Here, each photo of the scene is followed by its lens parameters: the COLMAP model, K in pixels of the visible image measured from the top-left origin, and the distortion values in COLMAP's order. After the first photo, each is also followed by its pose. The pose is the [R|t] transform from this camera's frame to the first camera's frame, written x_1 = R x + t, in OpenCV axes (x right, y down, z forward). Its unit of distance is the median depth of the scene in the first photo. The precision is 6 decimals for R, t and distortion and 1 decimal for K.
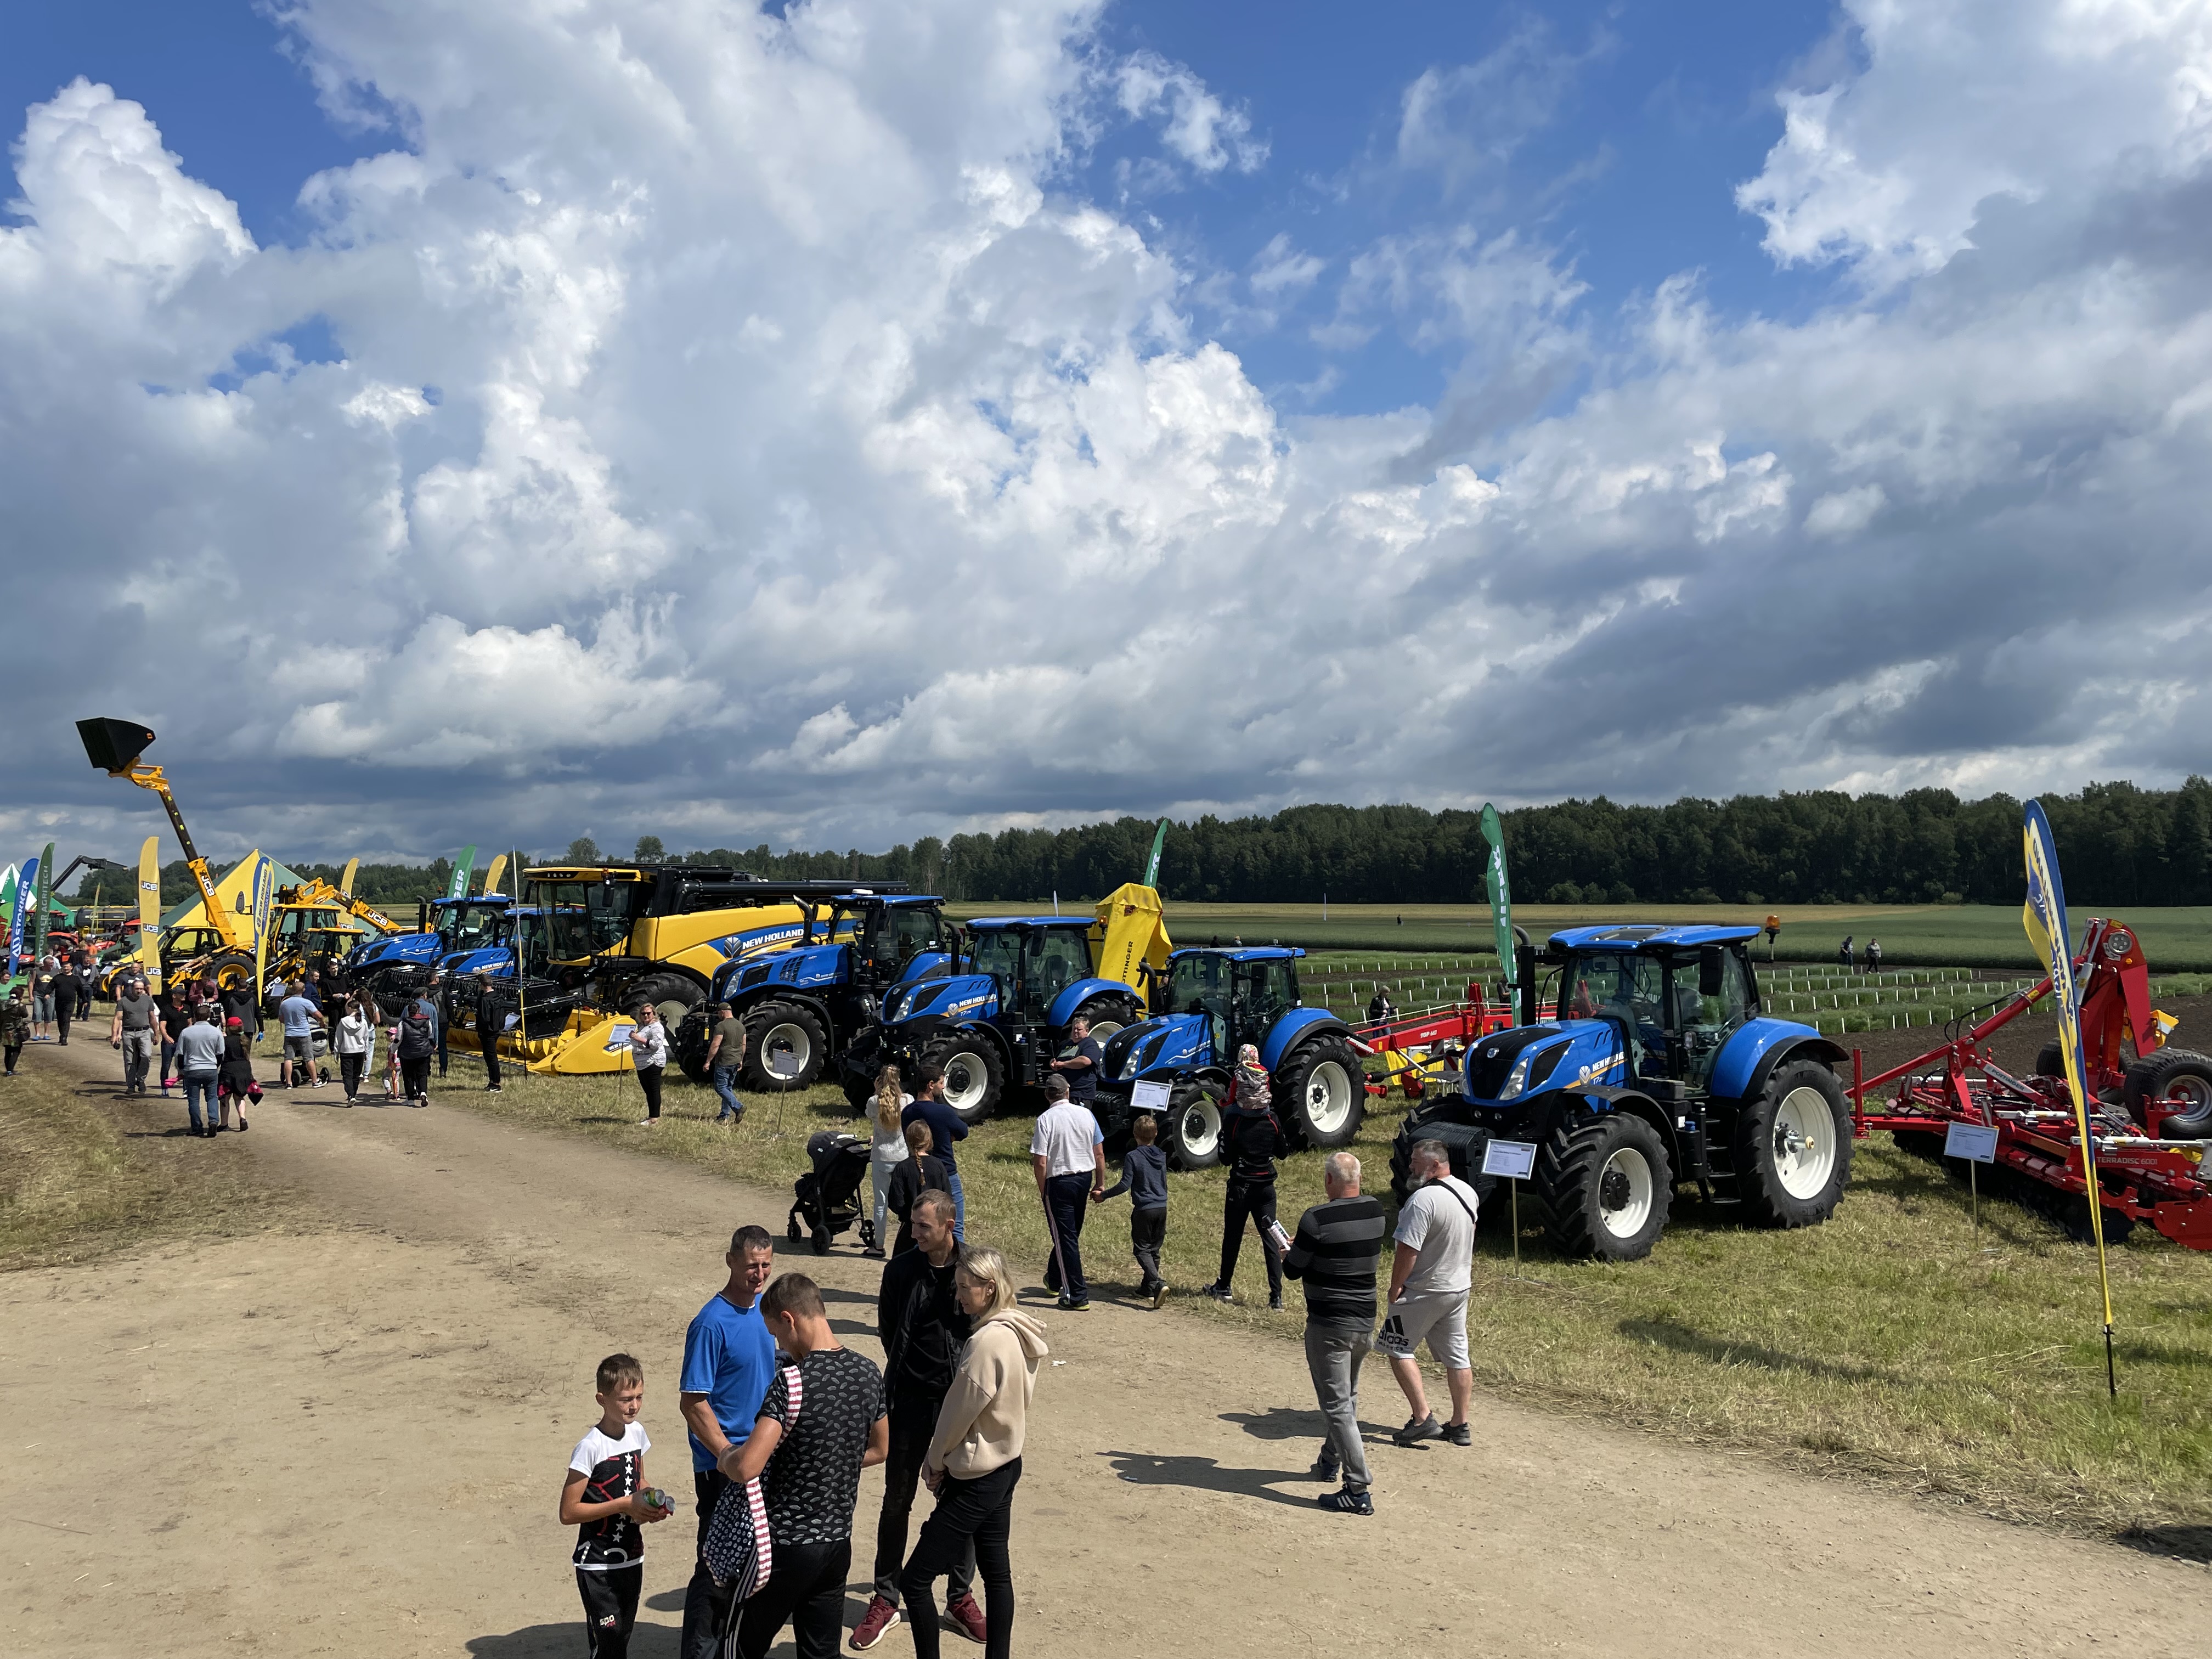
lens RADIAL K [[1667.8, 0, 1101.3], [0, 1667.8, 823.6], [0, 0, 1]] dist [0.034624, -0.011005]
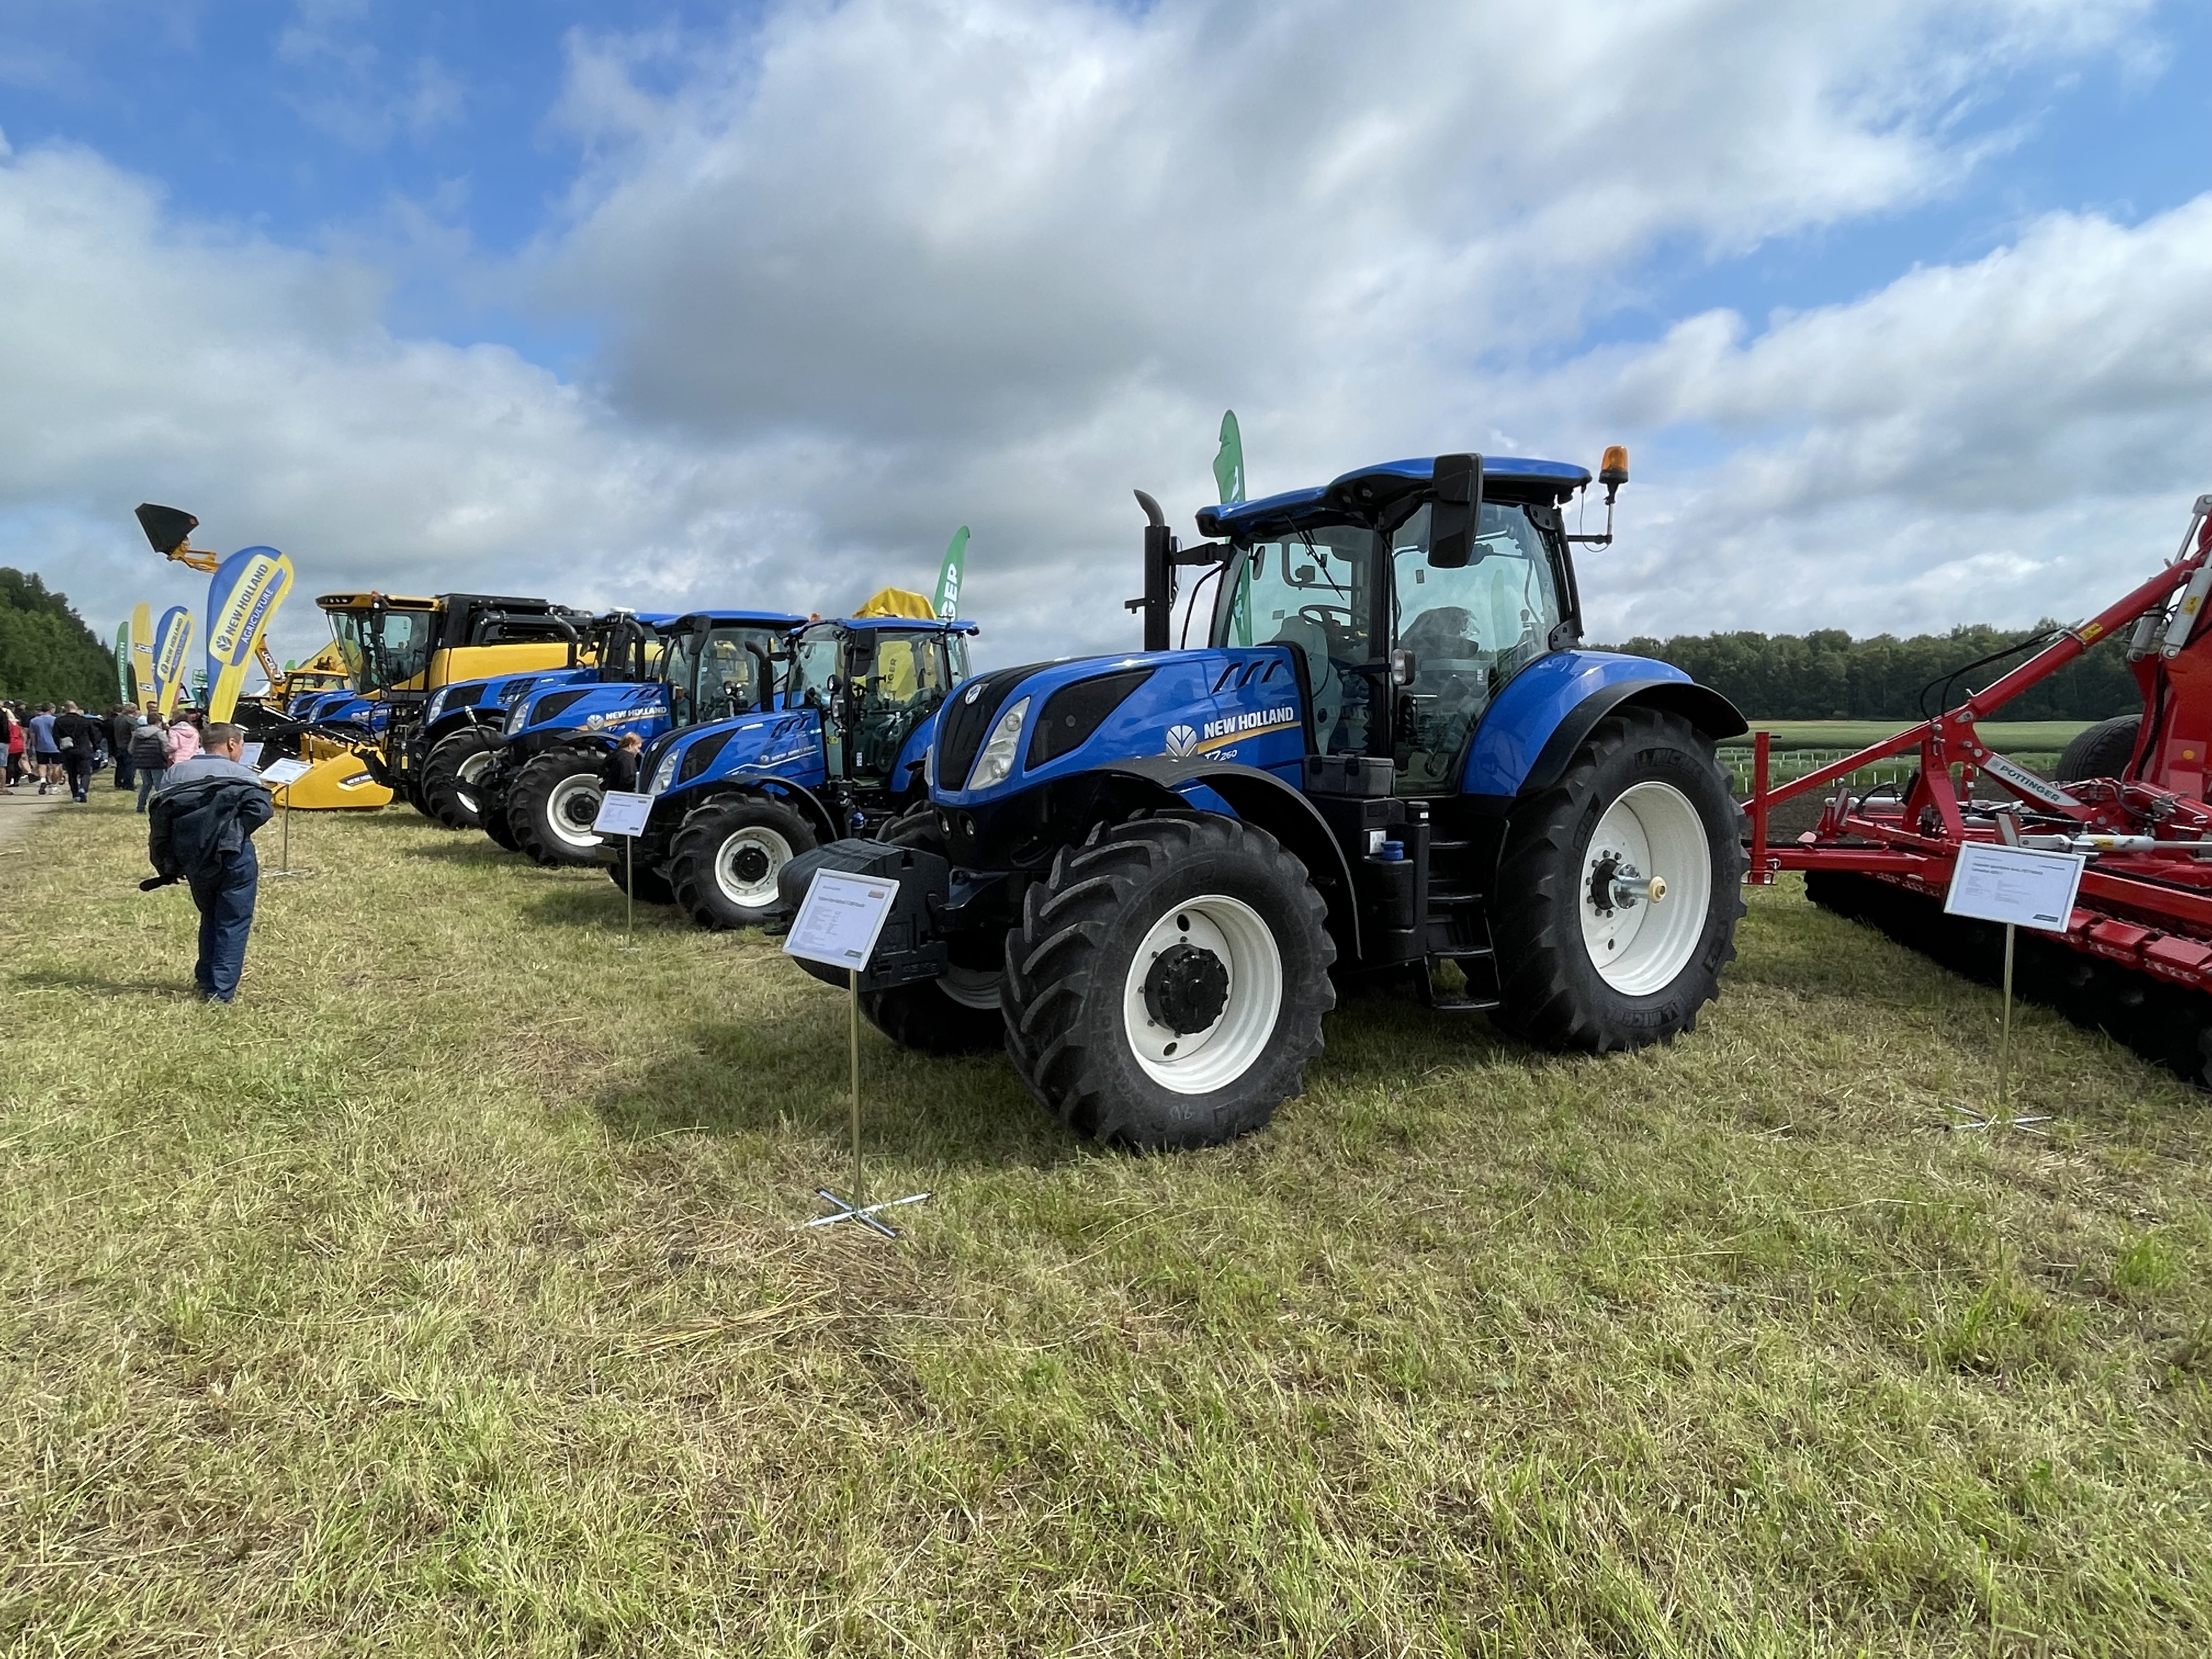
lens RADIAL K [[1235.3, 0, 1107.7], [0, 1235.3, 839.0], [0, 0, 1]] dist [0.005428, 0.001795]
pose [[0.997956, 0.006474, -0.063570, 0.274896], [0.002647, 0.989813, 0.142350, 0.119543], [0.063844, -0.142227, 0.987773, 0.611636]]
